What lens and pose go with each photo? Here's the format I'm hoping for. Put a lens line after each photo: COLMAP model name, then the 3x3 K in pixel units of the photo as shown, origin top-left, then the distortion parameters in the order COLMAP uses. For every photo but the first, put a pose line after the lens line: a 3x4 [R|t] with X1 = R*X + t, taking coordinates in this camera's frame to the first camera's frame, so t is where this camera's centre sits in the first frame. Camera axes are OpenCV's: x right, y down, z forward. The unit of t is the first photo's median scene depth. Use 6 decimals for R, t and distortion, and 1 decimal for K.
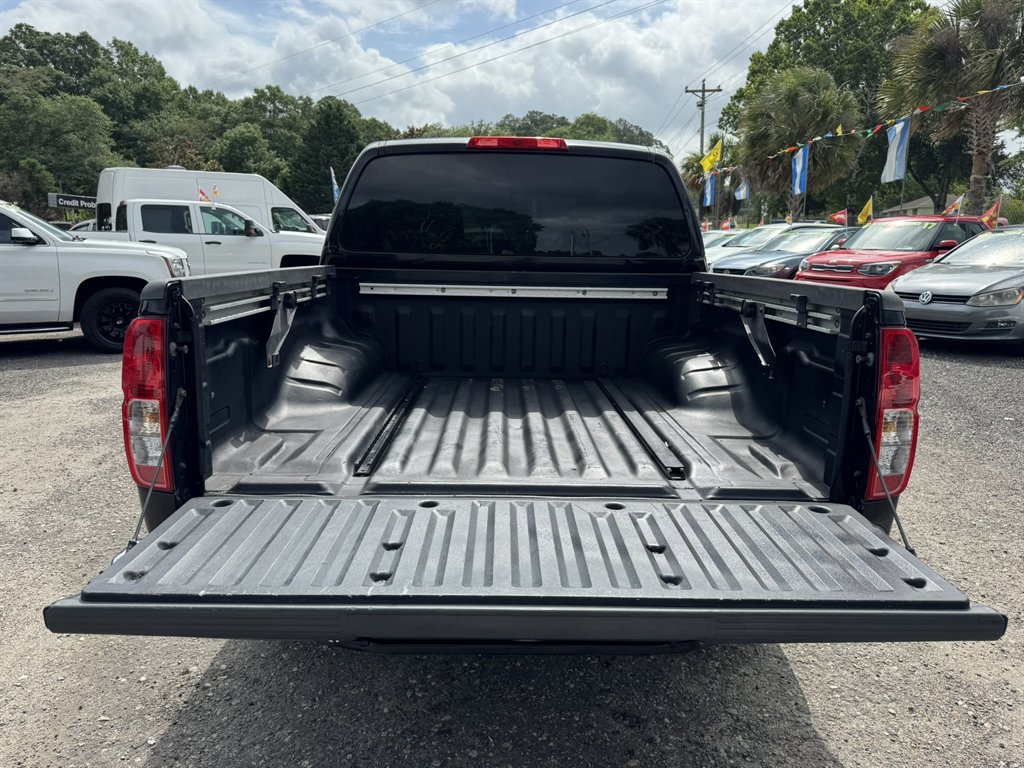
lens RADIAL K [[710.4, 0, 512.0], [0, 710.4, 384.0], [0, 0, 1]] dist [-0.001120, 0.003102]
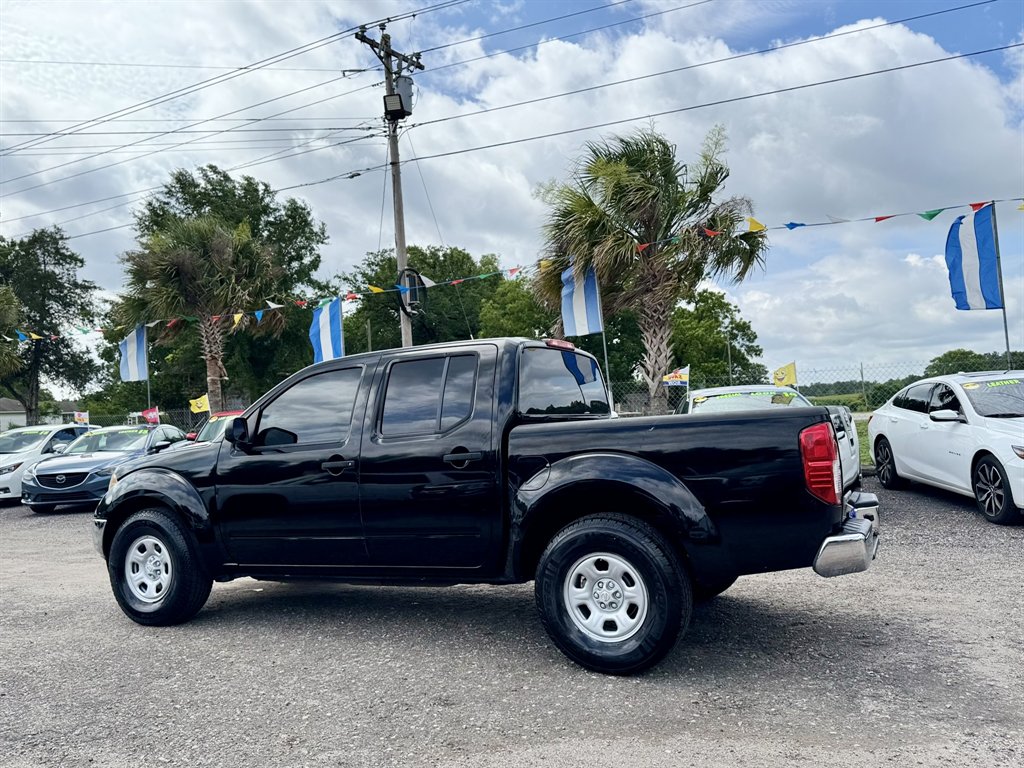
lens RADIAL K [[848.3, 0, 512.0], [0, 848.3, 384.0], [0, 0, 1]] dist [0.000473, 0.000354]
pose [[0.431485, 0.013232, 0.902023, -0.816325], [0.242084, 0.961519, -0.129907, -0.017077], [-0.869032, 0.274418, 0.411678, 0.194158]]
